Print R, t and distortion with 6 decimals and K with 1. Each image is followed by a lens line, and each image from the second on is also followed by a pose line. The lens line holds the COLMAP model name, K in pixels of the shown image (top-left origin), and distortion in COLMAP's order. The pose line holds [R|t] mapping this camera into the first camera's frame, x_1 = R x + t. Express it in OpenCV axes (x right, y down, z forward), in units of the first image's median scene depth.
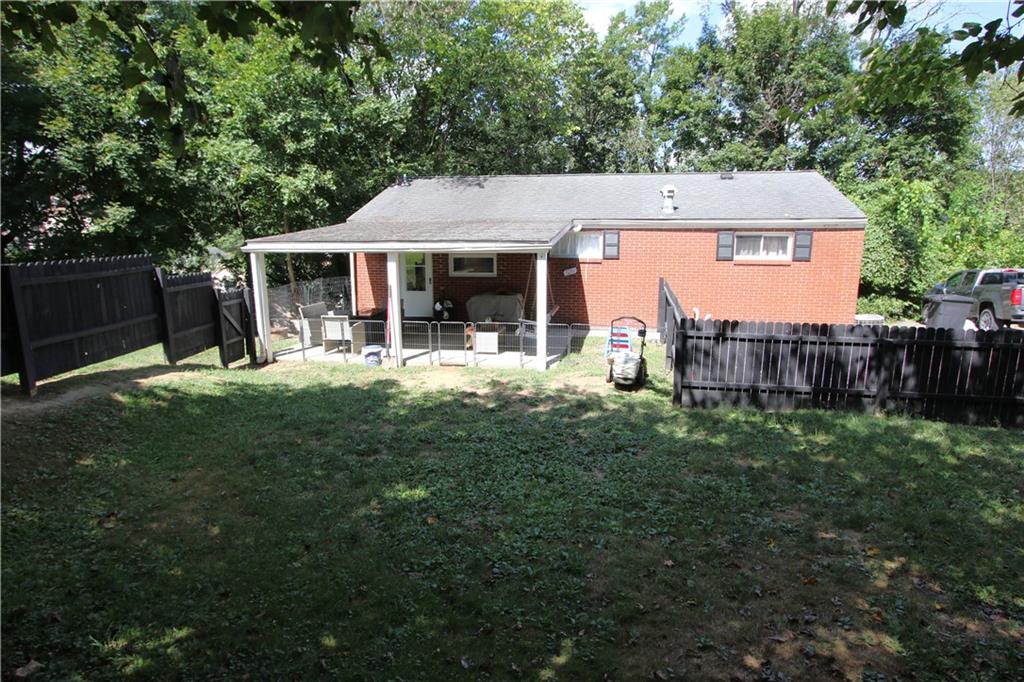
lens RADIAL K [[602.4, 0, 528.0], [0, 602.4, 340.0], [0, 0, 1]] dist [-0.027327, 0.000341]
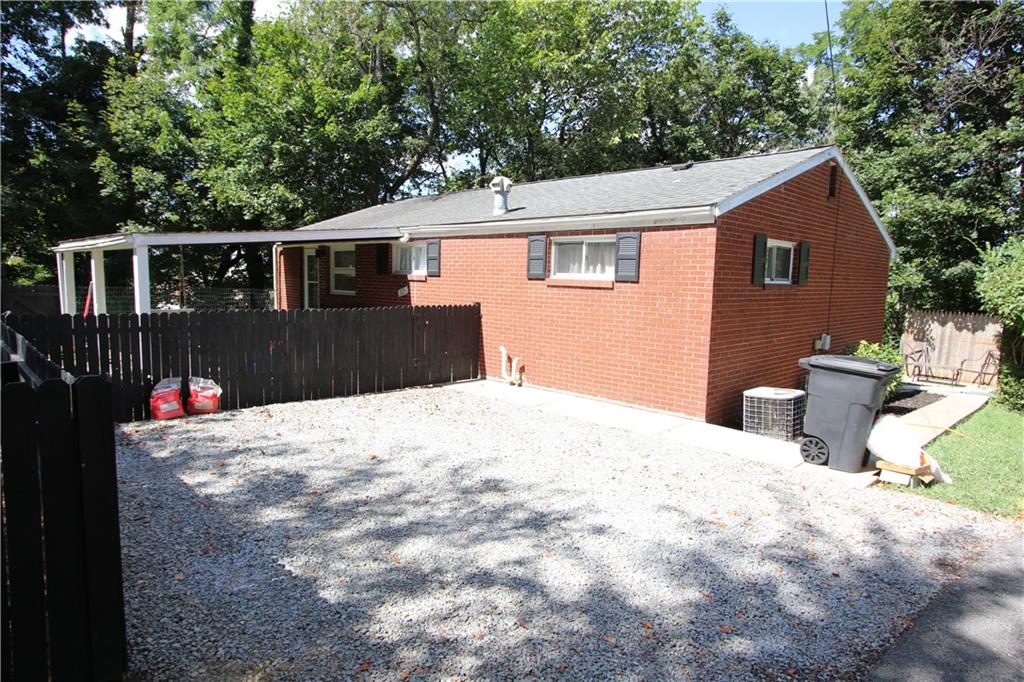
lens RADIAL K [[608.6, 0, 531.6], [0, 608.6, 340.8], [0, 0, 1]] dist [-0.011100, 0.000520]
pose [[0.830079, 0.076206, -0.552415, 0.718762], [-0.113499, 0.992971, -0.033567, -0.042085], [0.545974, 0.090562, 0.832893, 0.444868]]
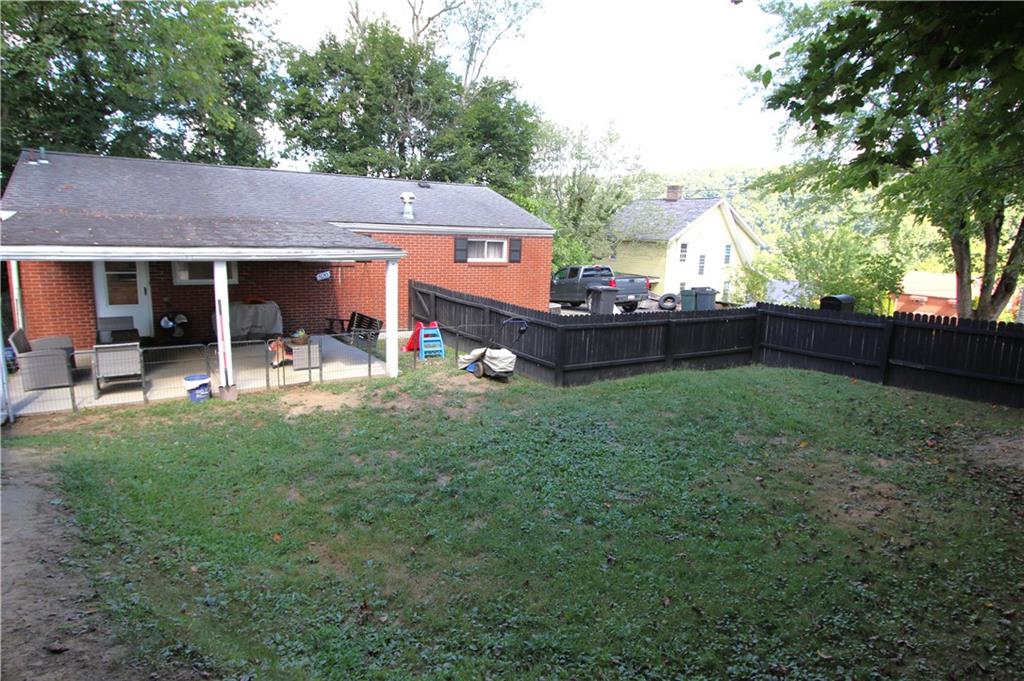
lens RADIAL K [[602.6, 0, 512.0], [0, 602.6, 340.5], [0, 0, 1]] dist [-0.018410, 0.001568]
pose [[0.736460, -0.095260, 0.669740, -0.383954], [0.087999, 0.995114, 0.044774, -0.029123], [-0.670733, 0.025963, 0.741244, 0.098685]]
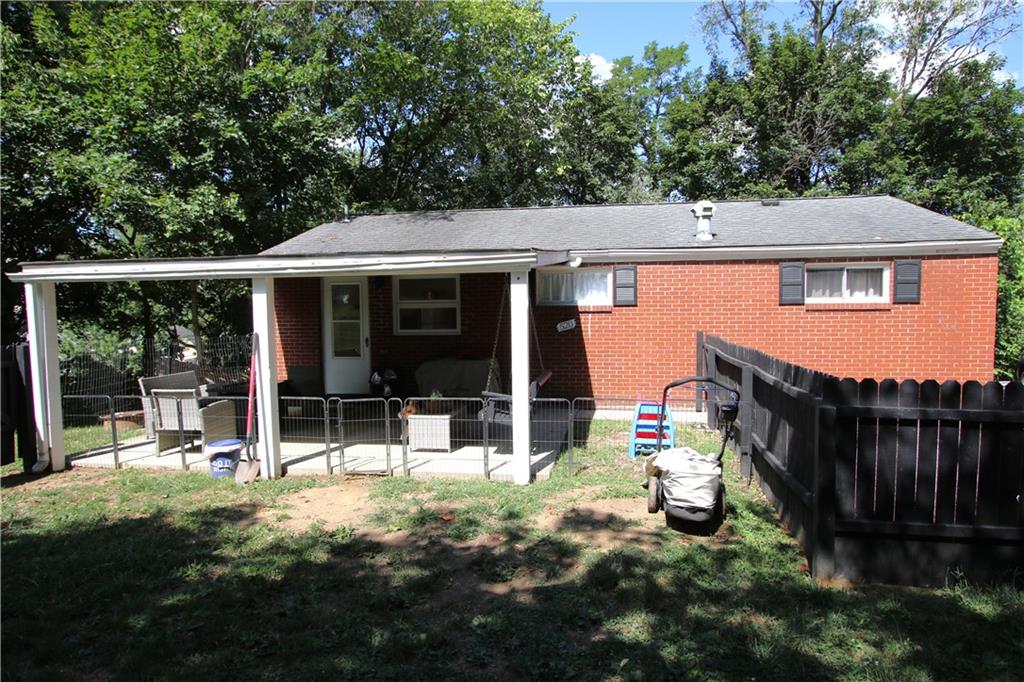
lens RADIAL K [[608.6, 0, 531.6], [0, 608.6, 340.8], [0, 0, 1]] dist [-0.011100, 0.000520]
pose [[0.999770, -0.009597, 0.019190, 0.017209], [0.012057, 0.991112, -0.132483, -0.003658], [-0.017748, 0.132684, 0.991000, 0.330587]]
